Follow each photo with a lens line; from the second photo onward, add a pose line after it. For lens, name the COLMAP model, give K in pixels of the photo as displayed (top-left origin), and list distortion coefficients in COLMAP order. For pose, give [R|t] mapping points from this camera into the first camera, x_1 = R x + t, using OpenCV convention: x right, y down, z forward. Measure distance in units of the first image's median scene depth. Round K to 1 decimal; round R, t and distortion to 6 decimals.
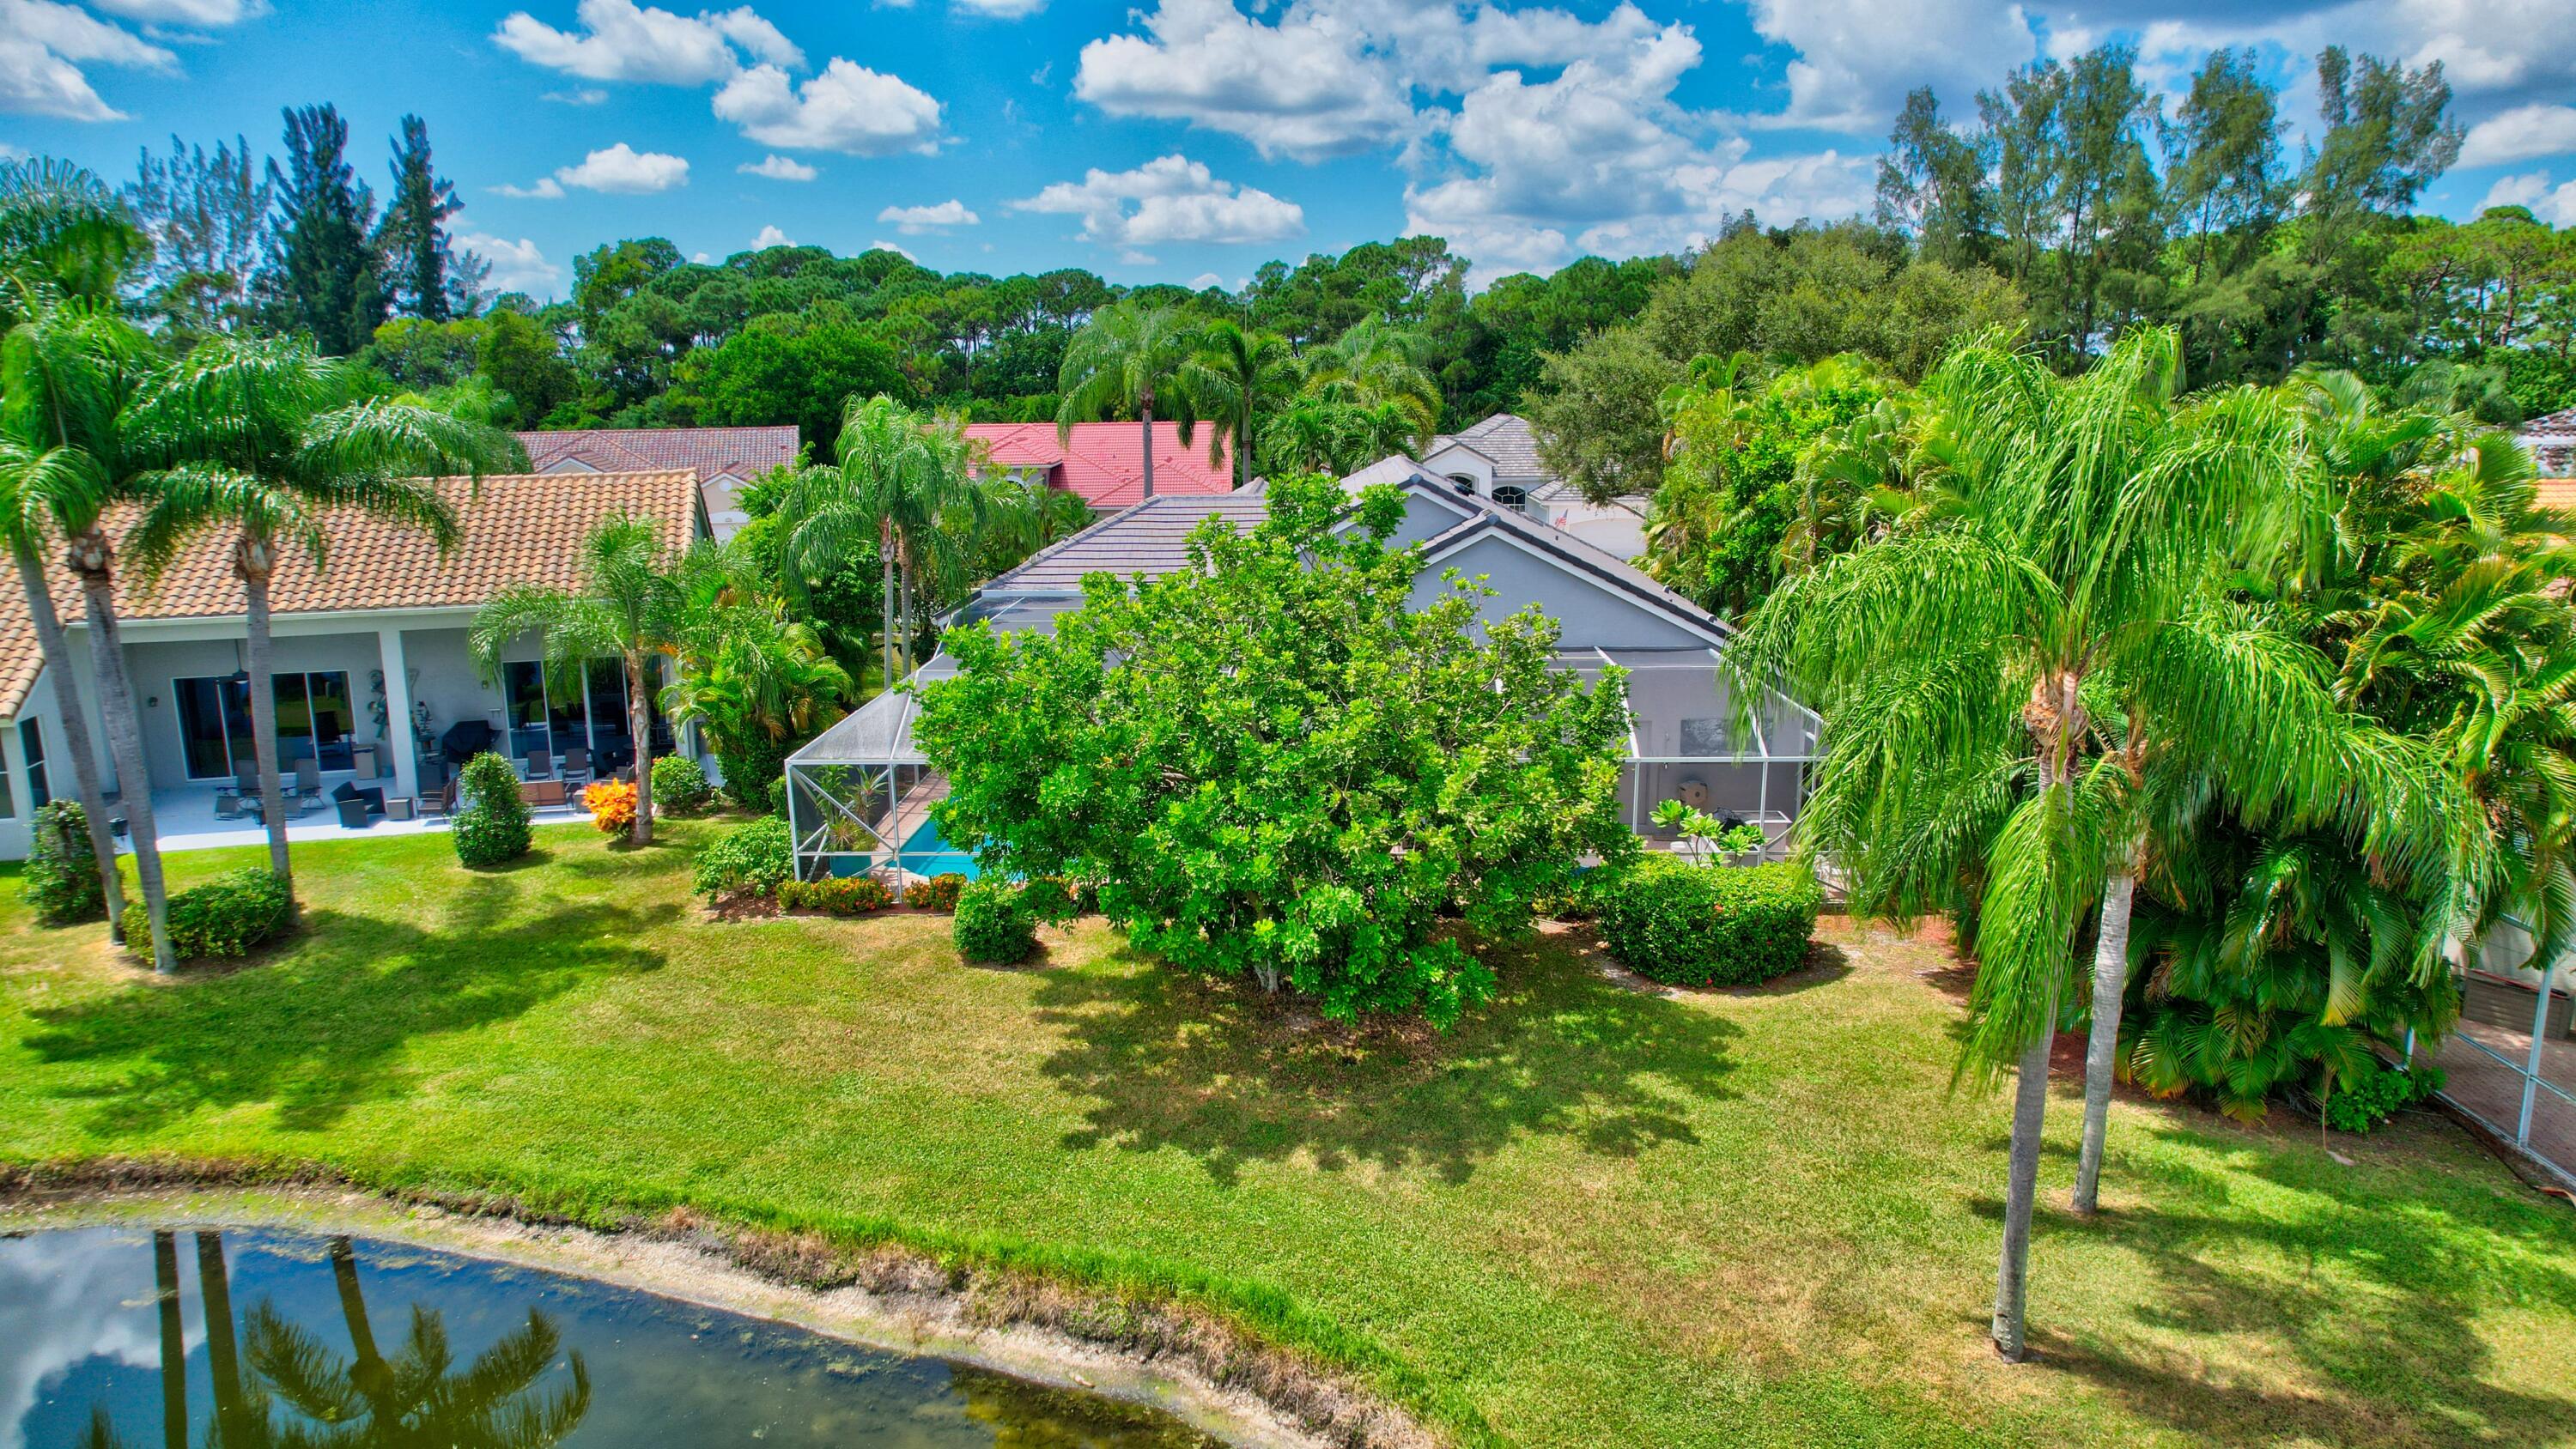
lens RADIAL K [[1630.7, 0, 1290.1], [0, 1630.7, 770.9], [0, 0, 1]] dist [-0.084288, 0.079726]
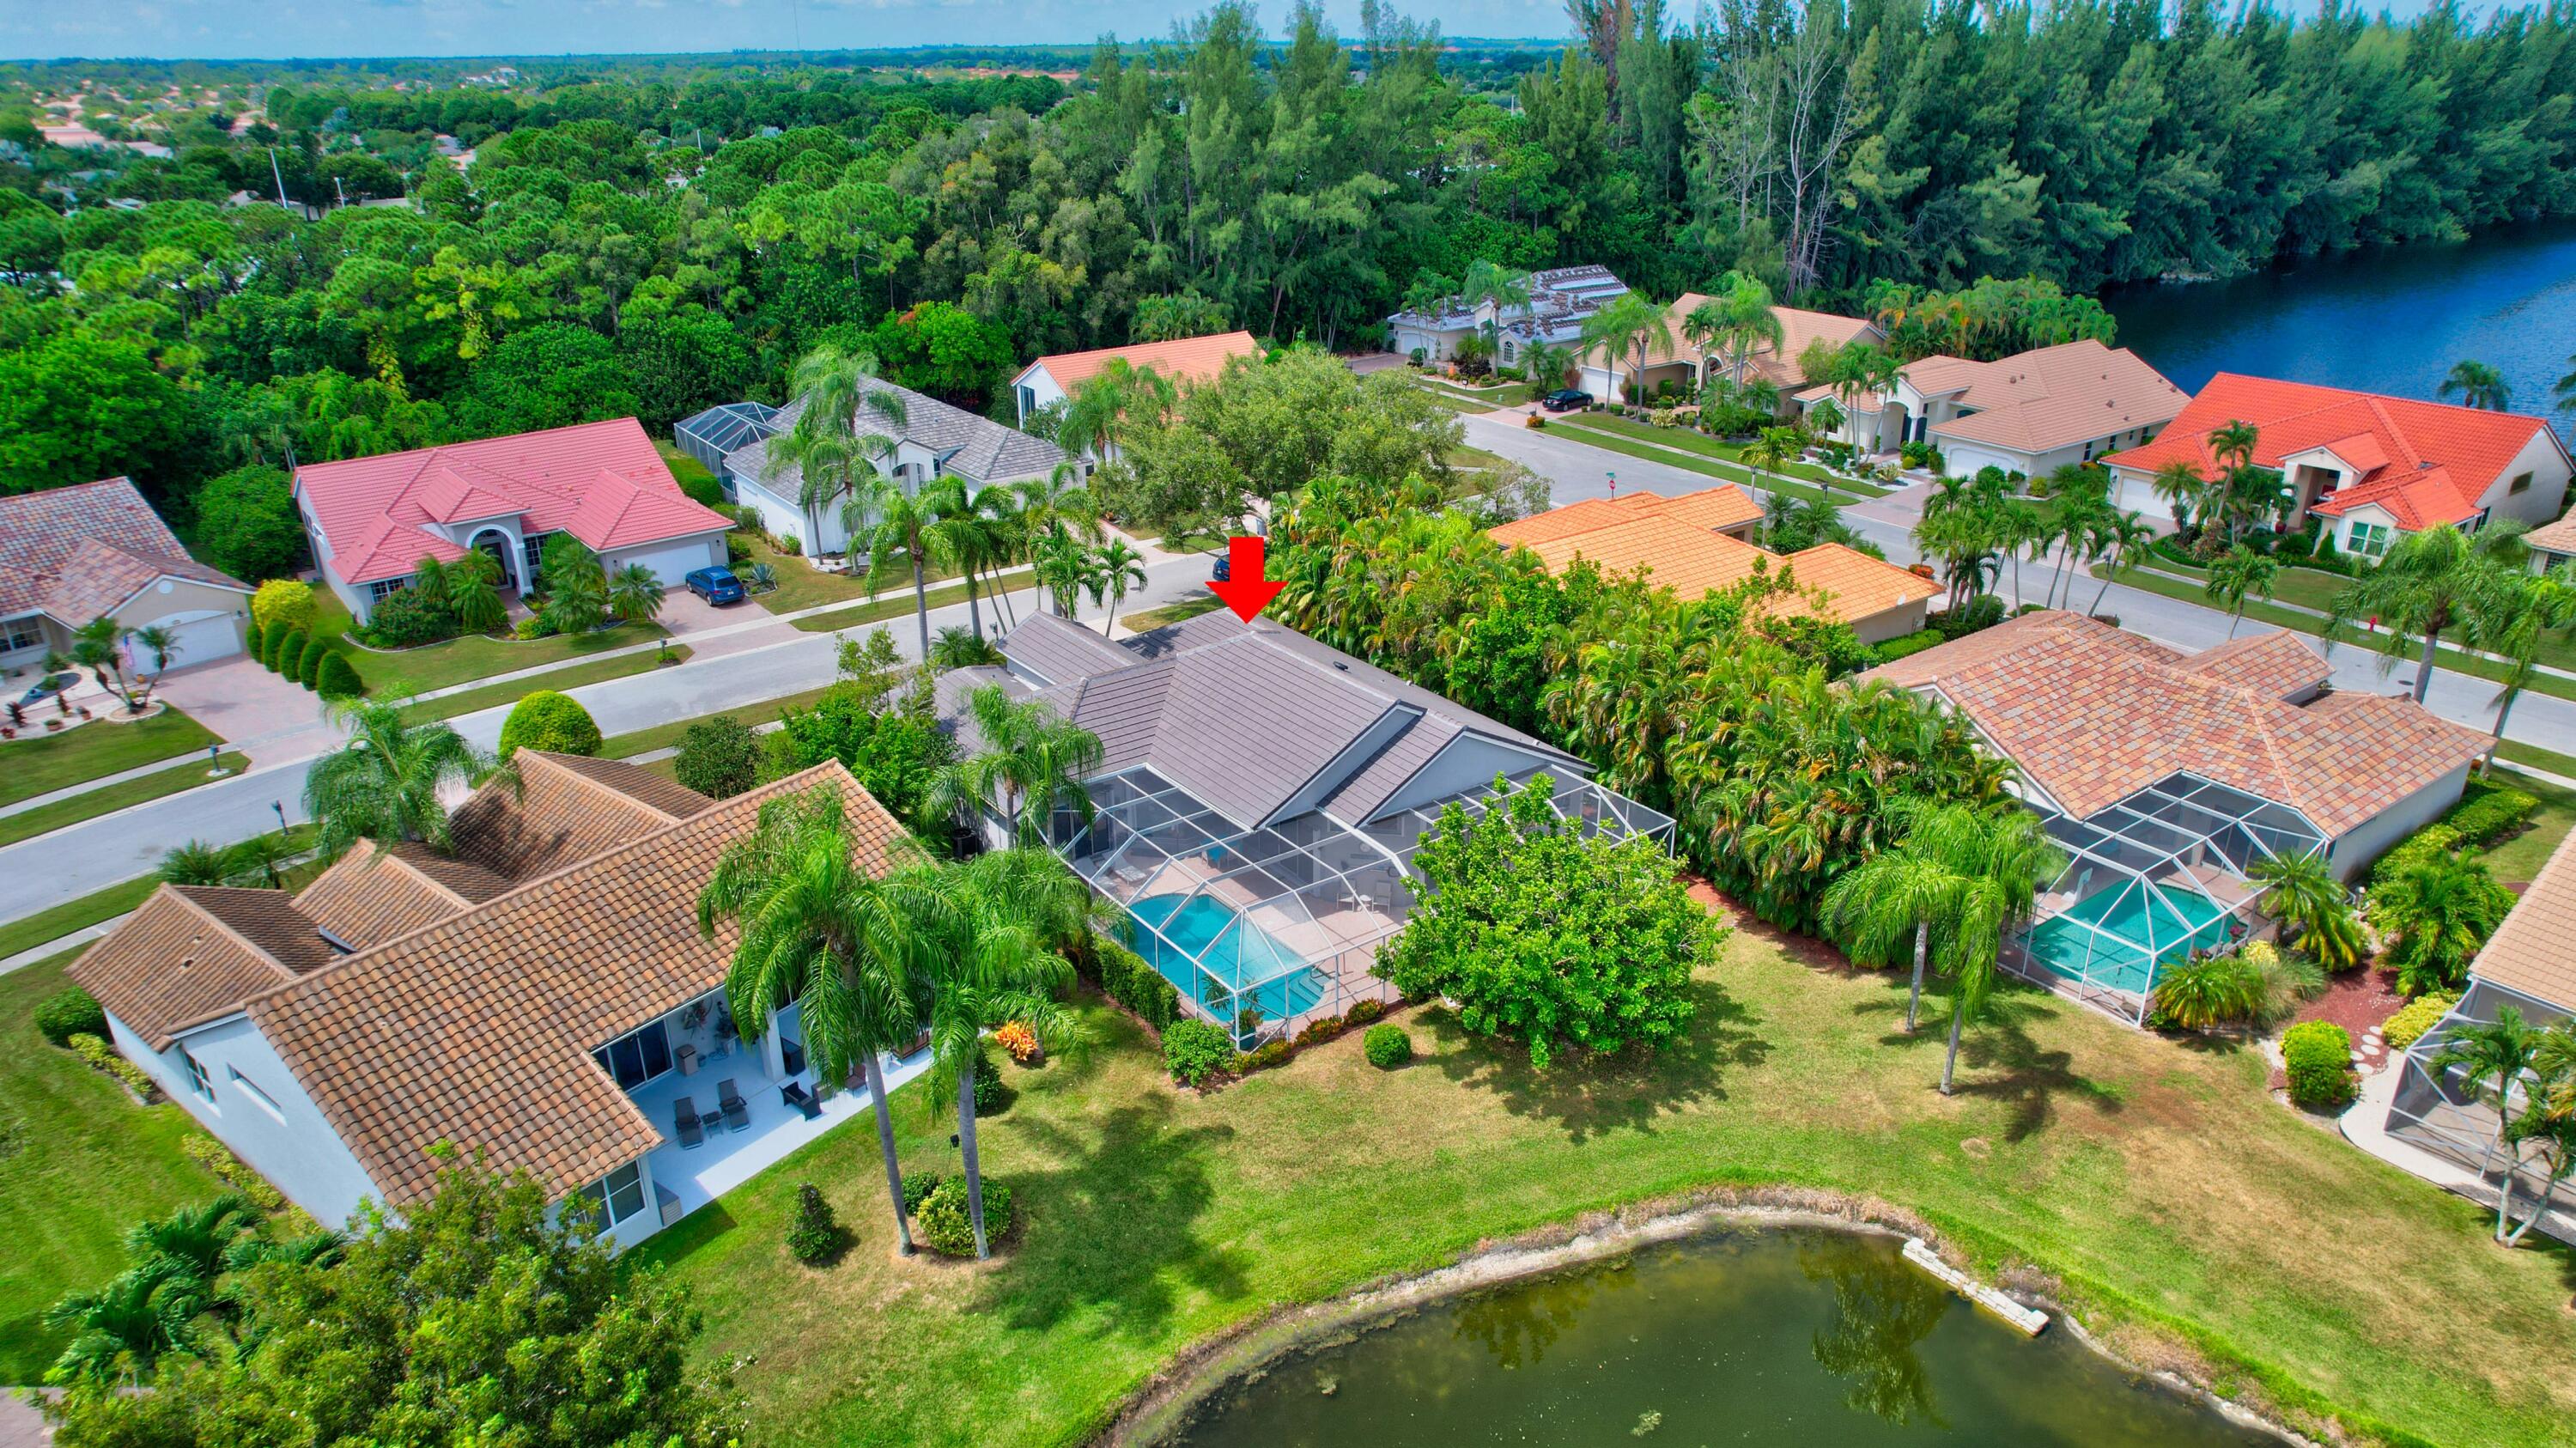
lens RADIAL K [[1654.2, 0, 1288.0], [0, 1654.2, 724.0], [0, 0, 1]] dist [-0.055752, 0.038837]
pose [[0.792263, -0.232370, 0.564201, -1.380978], [0.138247, 0.968961, 0.204944, -0.732285], [-0.594312, -0.084370, 0.799797, -0.454337]]
